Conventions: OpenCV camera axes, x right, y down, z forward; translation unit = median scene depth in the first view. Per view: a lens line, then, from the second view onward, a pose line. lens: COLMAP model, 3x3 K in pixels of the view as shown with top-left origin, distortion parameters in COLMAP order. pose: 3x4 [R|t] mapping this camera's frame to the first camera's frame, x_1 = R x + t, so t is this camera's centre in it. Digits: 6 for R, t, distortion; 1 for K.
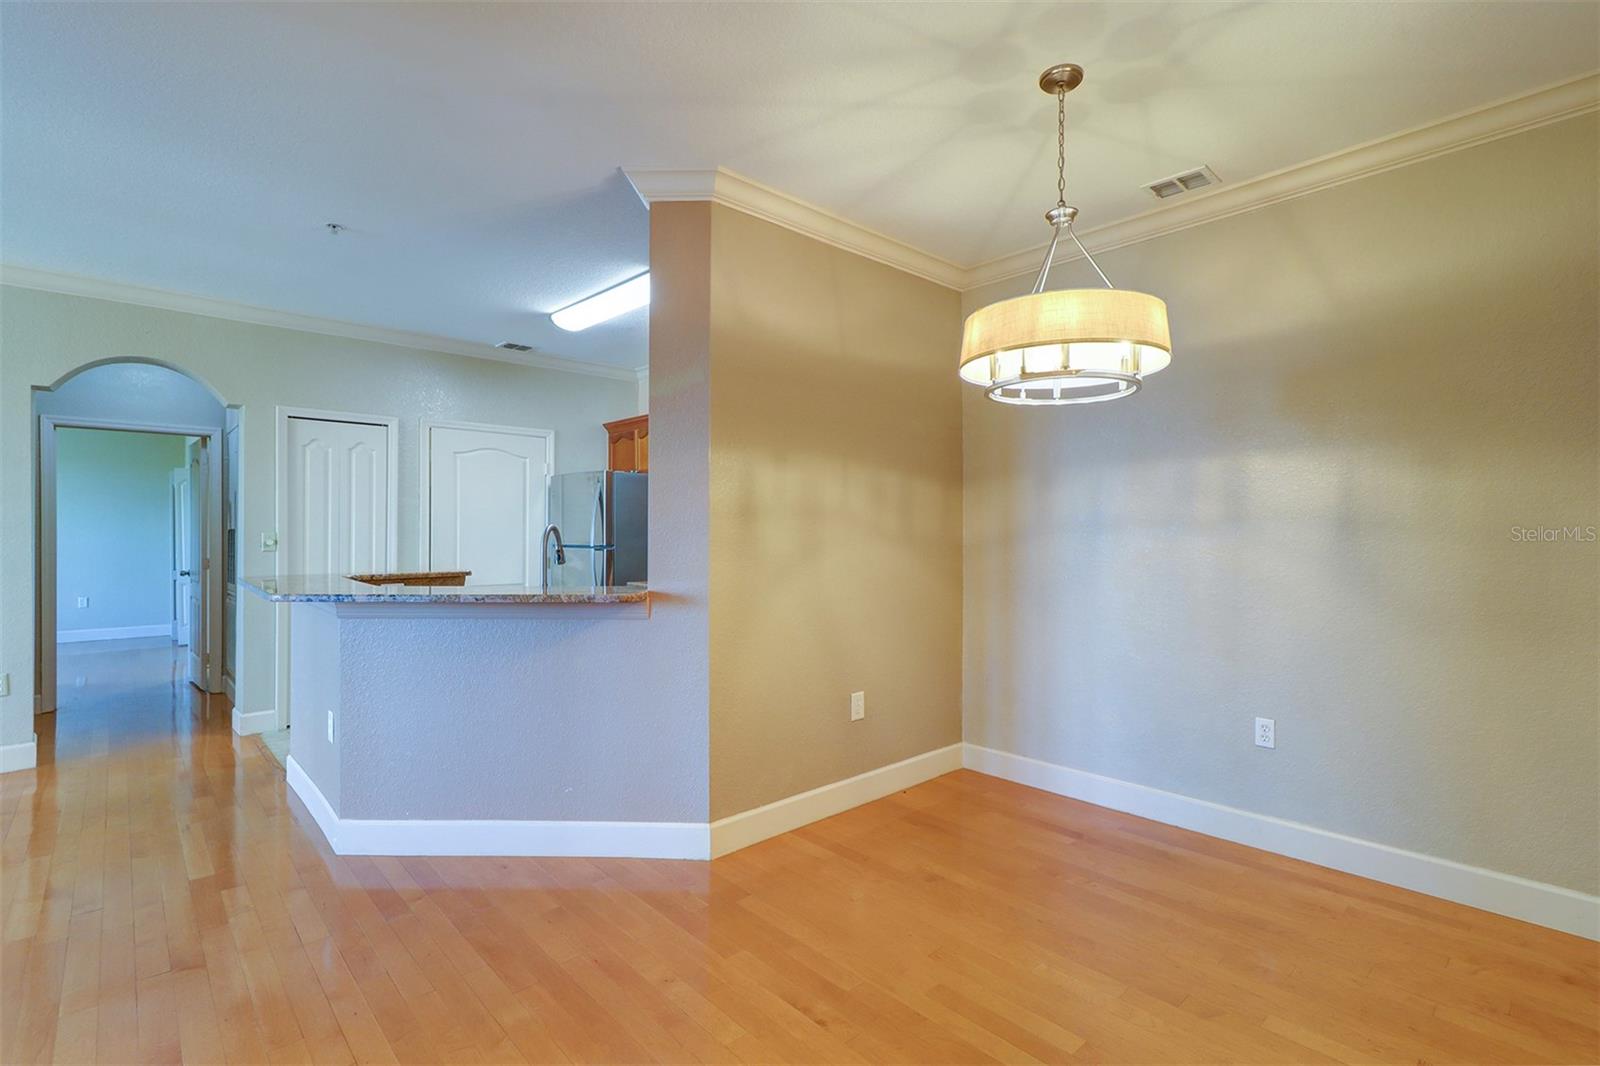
lens RADIAL K [[735.9, 0, 800.0], [0, 735.9, 533.0], [0, 0, 1]] dist [-0.000195, -0.000562]
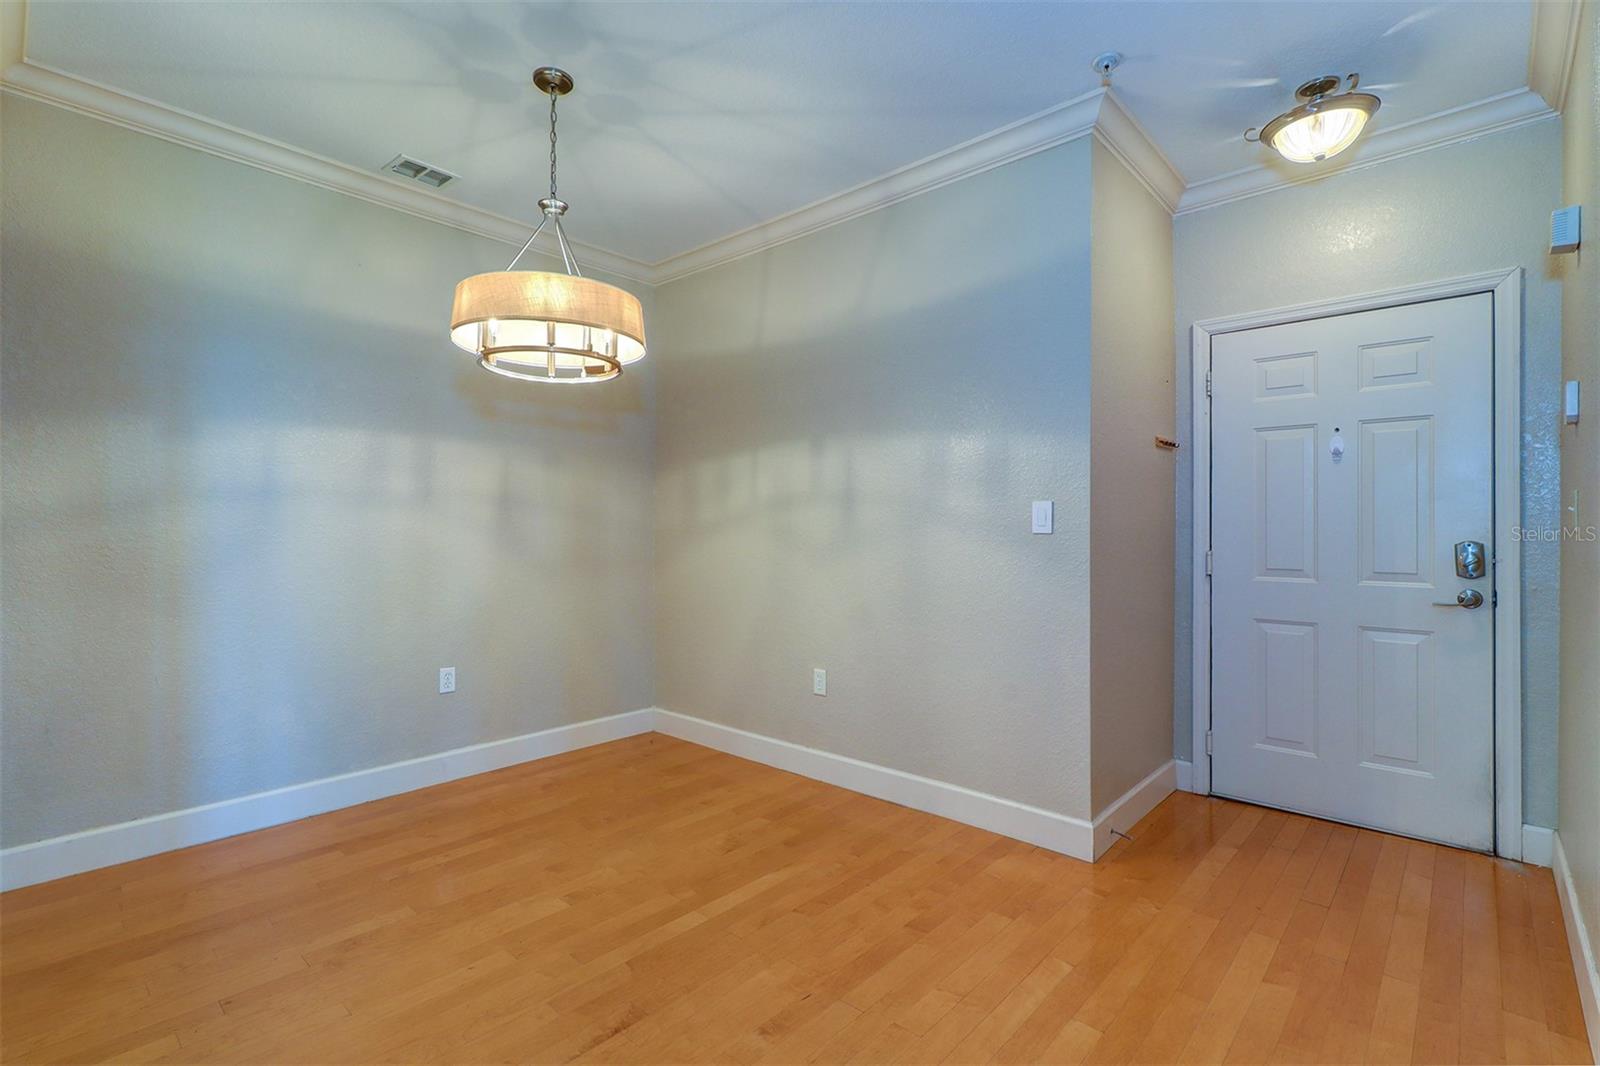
lens RADIAL K [[738.0, 0, 796.8], [0, 738.0, 522.2], [0, 0, 1]] dist [-0.001026, -0.000194]
pose [[-0.091491, 0.011249, 0.995742, -0.359855], [-0.002576, 0.999930, -0.011533, 0.022438], [-0.995803, -0.003620, -0.091456, 0.350741]]
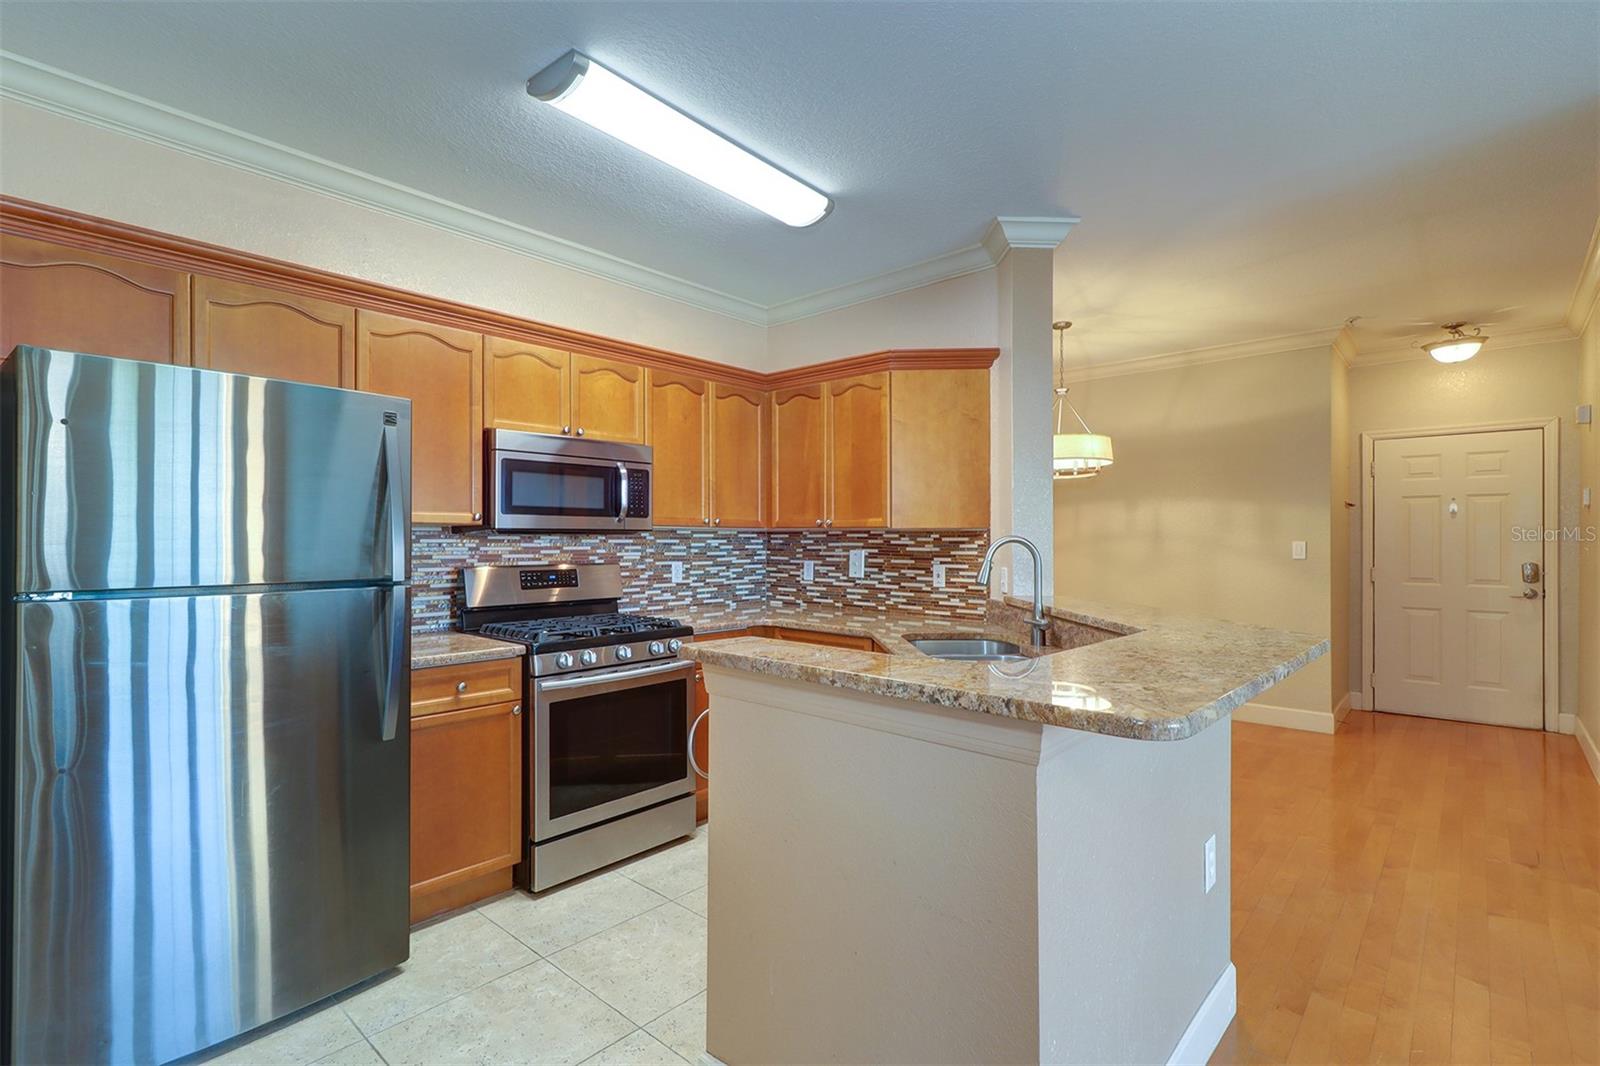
lens RADIAL K [[760.3, 0, 800.0], [0, 760.3, 533.0], [0, 0, 1]] dist [0.000401, -0.000048]
pose [[-0.102556, 0.007227, 0.994701, -0.805029], [0.001054, 0.999974, -0.007157, -0.005963], [-0.994727, 0.000315, -0.102561, 0.918439]]
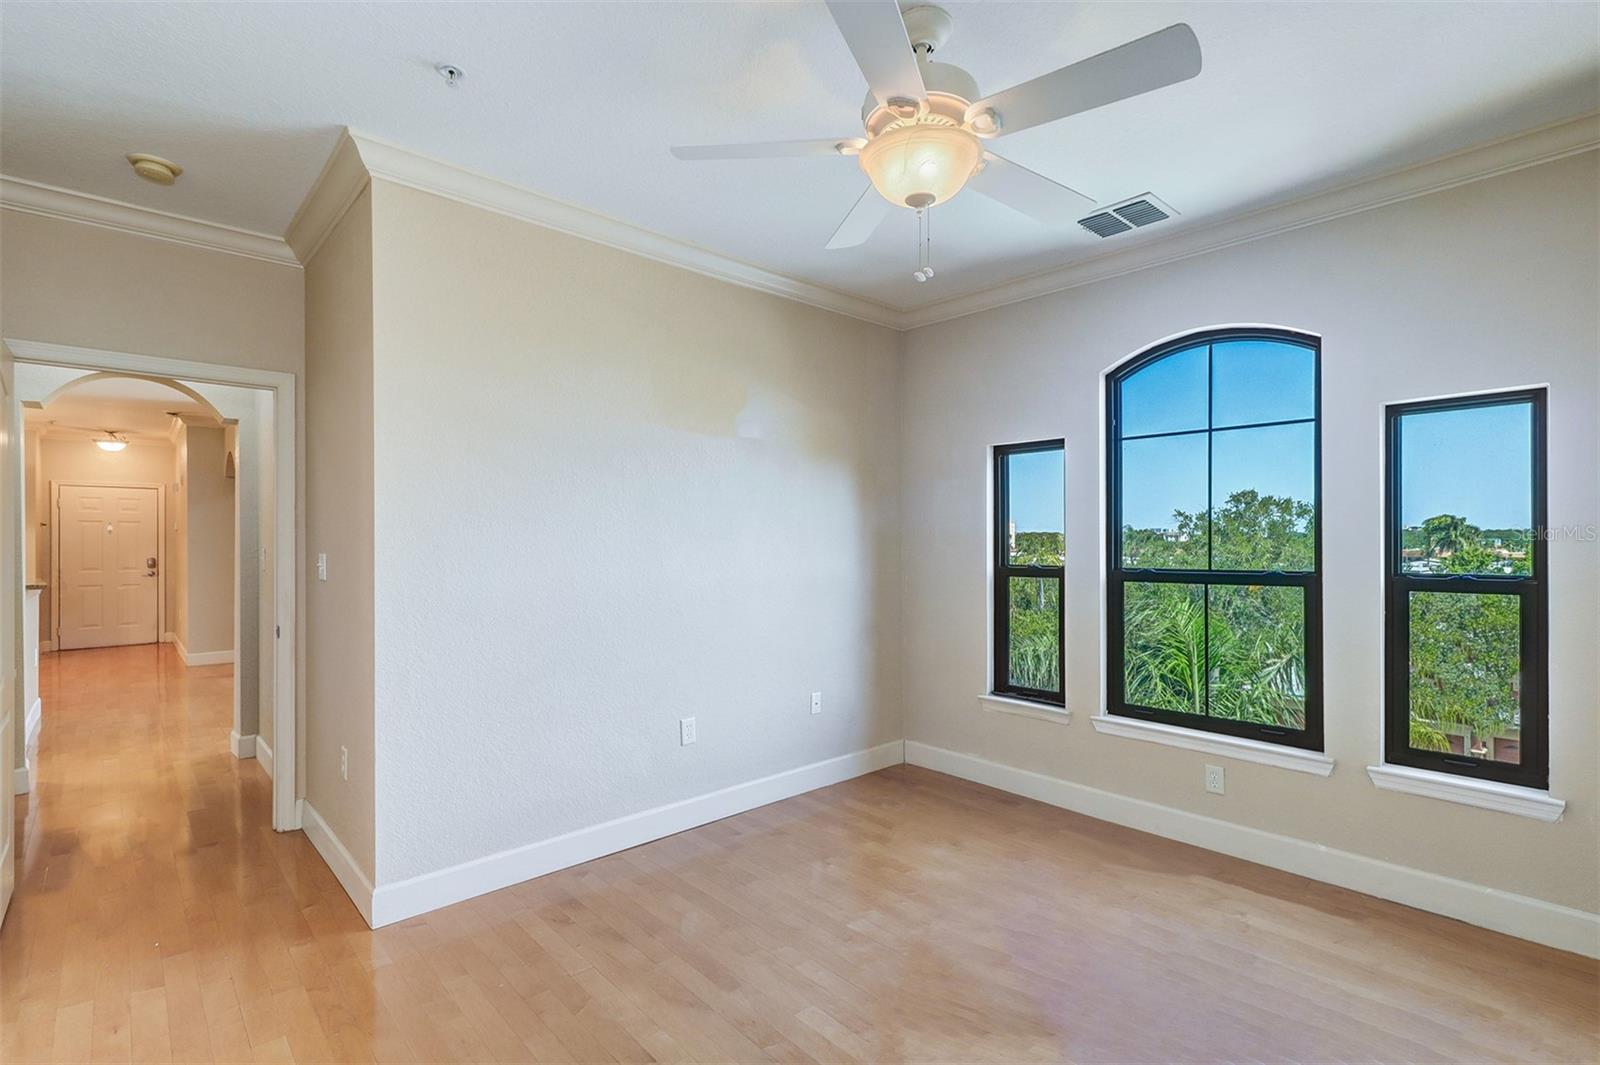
lens RADIAL K [[753.2, 0, 796.2], [0, 753.2, 548.9], [0, 0, 1]] dist [0.016946, 0.000015]
pose [[-0.999950, 0.001833, 0.009868, -1.626122], [0.001899, 0.999975, 0.006738, -0.005703], [-0.009856, 0.006756, -0.999929, 1.849626]]
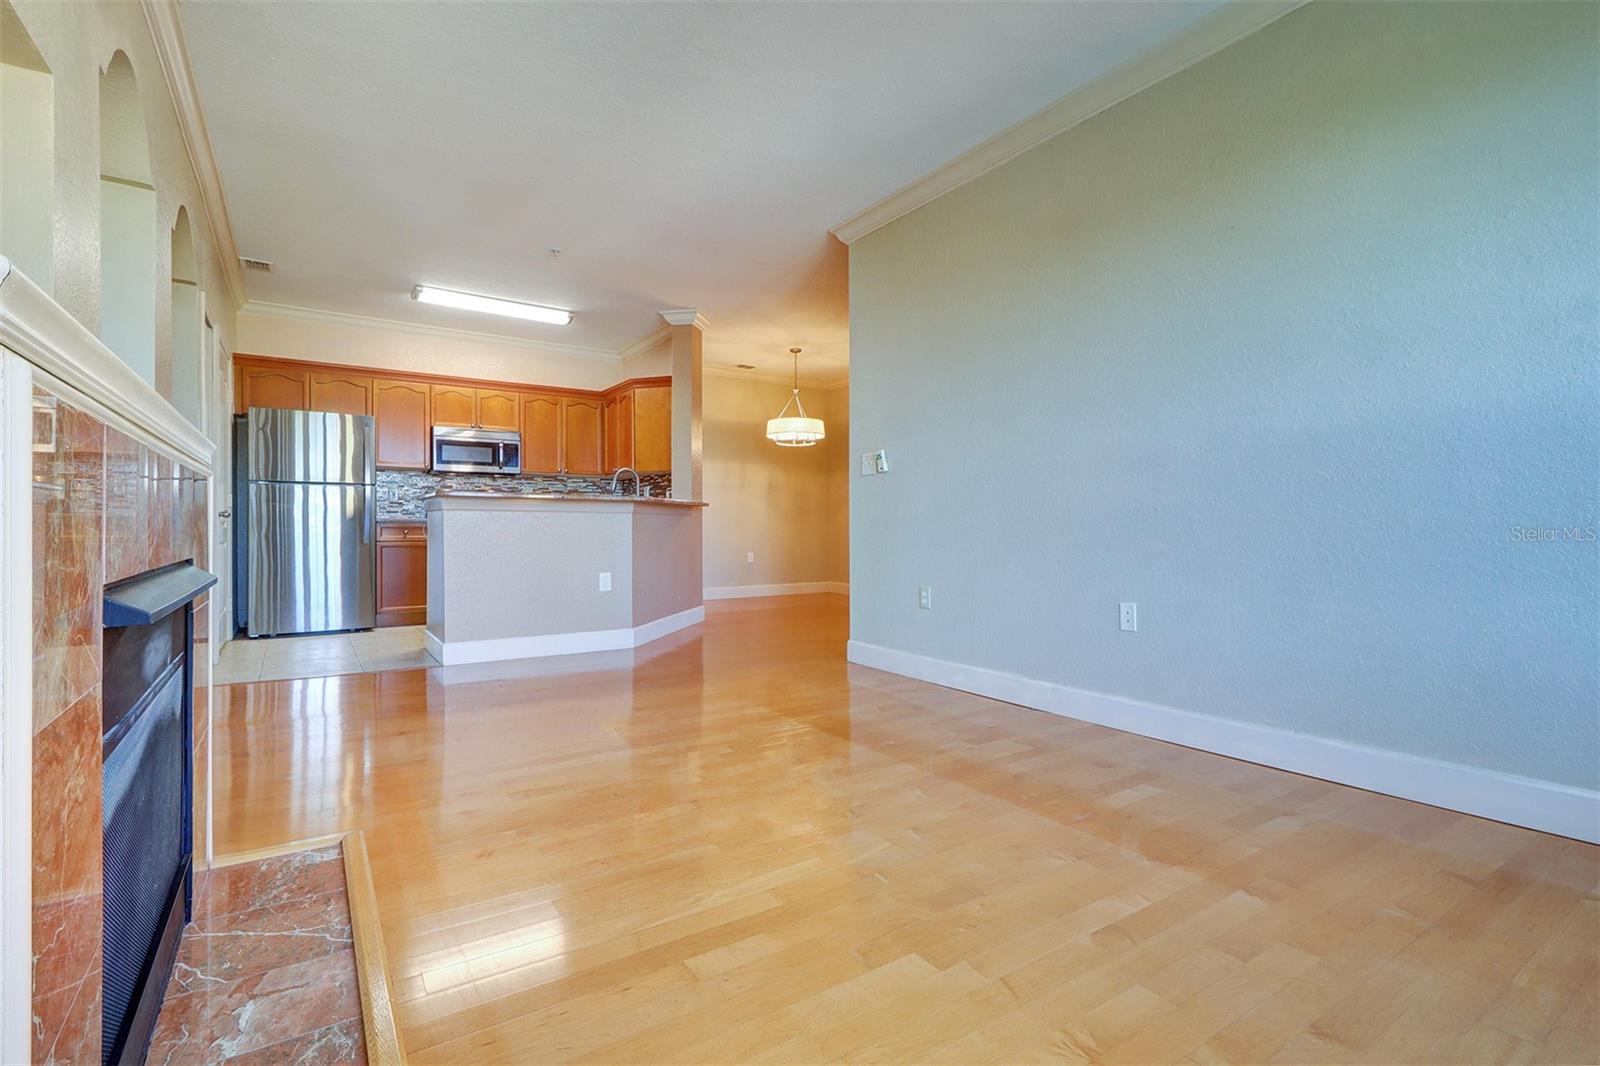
lens RADIAL K [[738.0, 0, 796.8], [0, 738.0, 522.2], [0, 0, 1]] dist [-0.001026, -0.000194]
pose [[0.162603, 0.002259, 0.986689, -1.406808], [0.000268, 0.999997, -0.002334, 0.085870], [-0.986692, 0.000644, 0.162601, 0.211492]]
